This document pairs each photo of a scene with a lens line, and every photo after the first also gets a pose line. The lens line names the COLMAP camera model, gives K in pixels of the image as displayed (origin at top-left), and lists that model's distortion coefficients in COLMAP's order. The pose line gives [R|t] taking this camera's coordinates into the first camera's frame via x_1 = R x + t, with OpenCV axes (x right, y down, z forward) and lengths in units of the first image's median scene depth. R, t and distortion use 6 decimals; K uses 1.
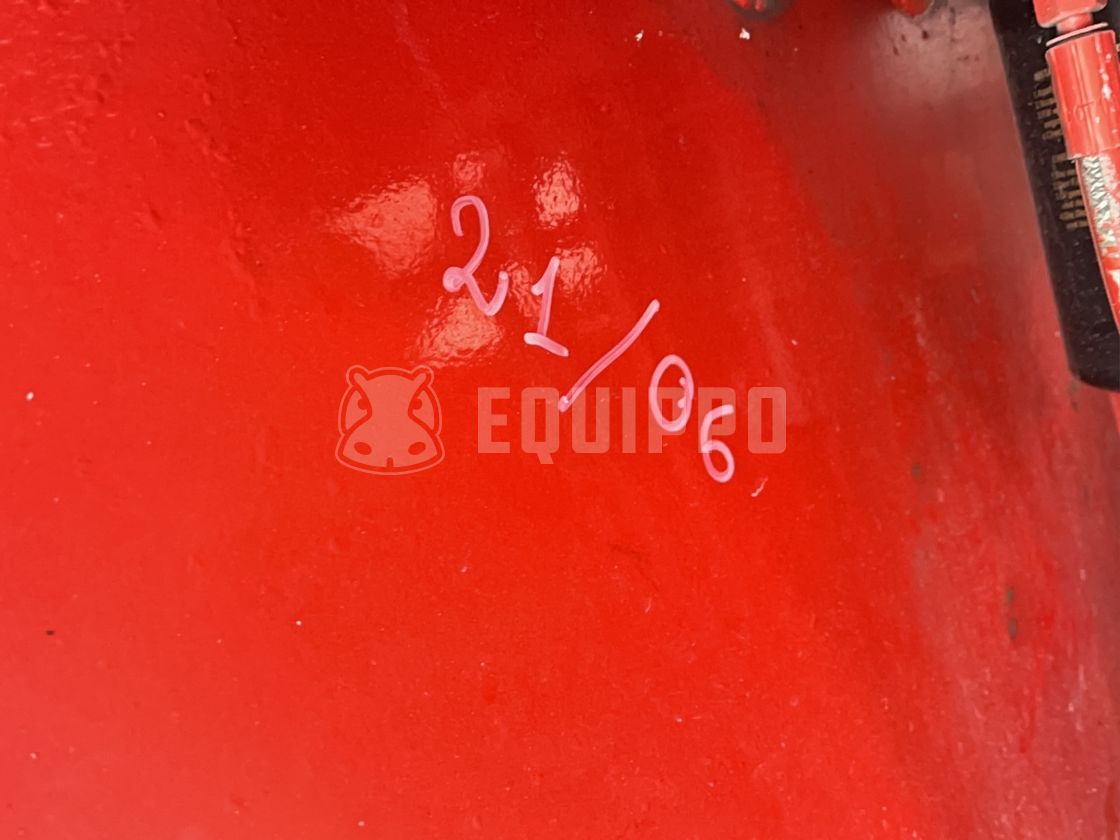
lens RADIAL K [[903.4, 0, 560.0], [0, 903.4, 420.0], [0, 0, 1]] dist [0.080249, -0.112377]
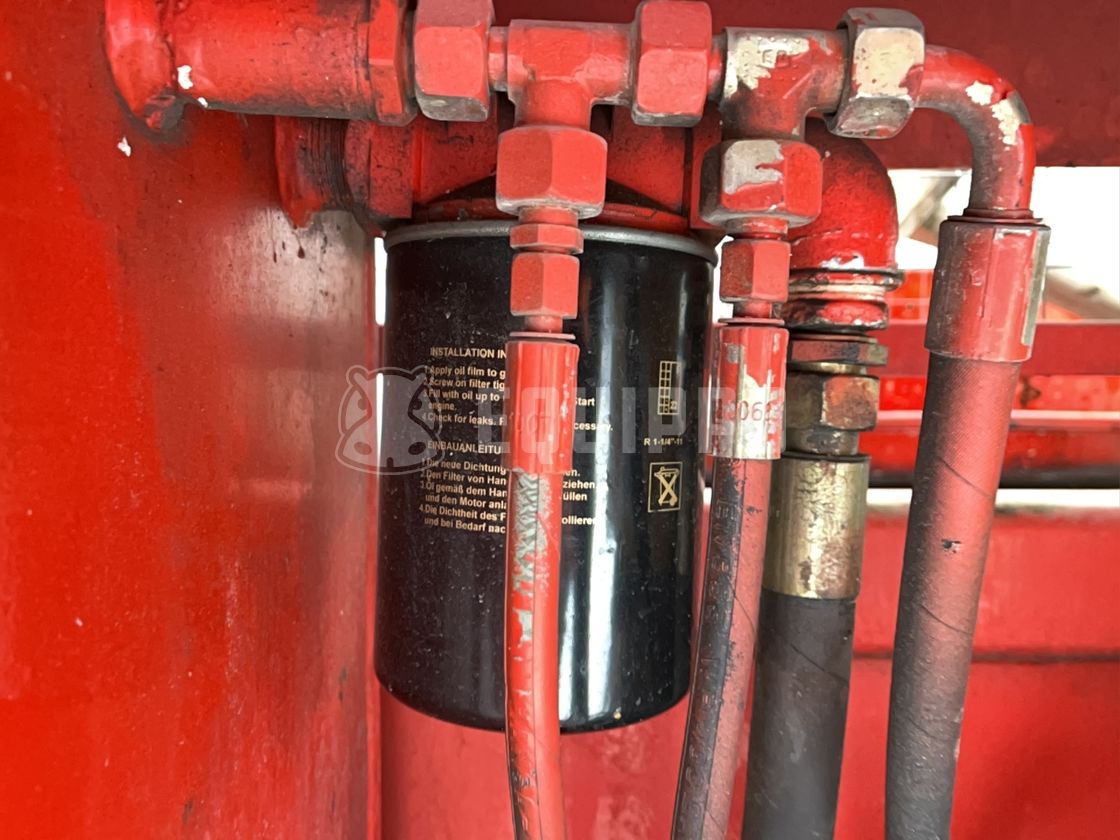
lens RADIAL K [[903.4, 0, 560.0], [0, 903.4, 420.0], [0, 0, 1]] dist [0.080249, -0.112377]
pose [[0.643011, 0.274795, 0.714859, -0.014977], [-0.121006, 0.958140, -0.259469, -0.096497], [-0.756237, 0.080339, 0.649347, 0.340437]]
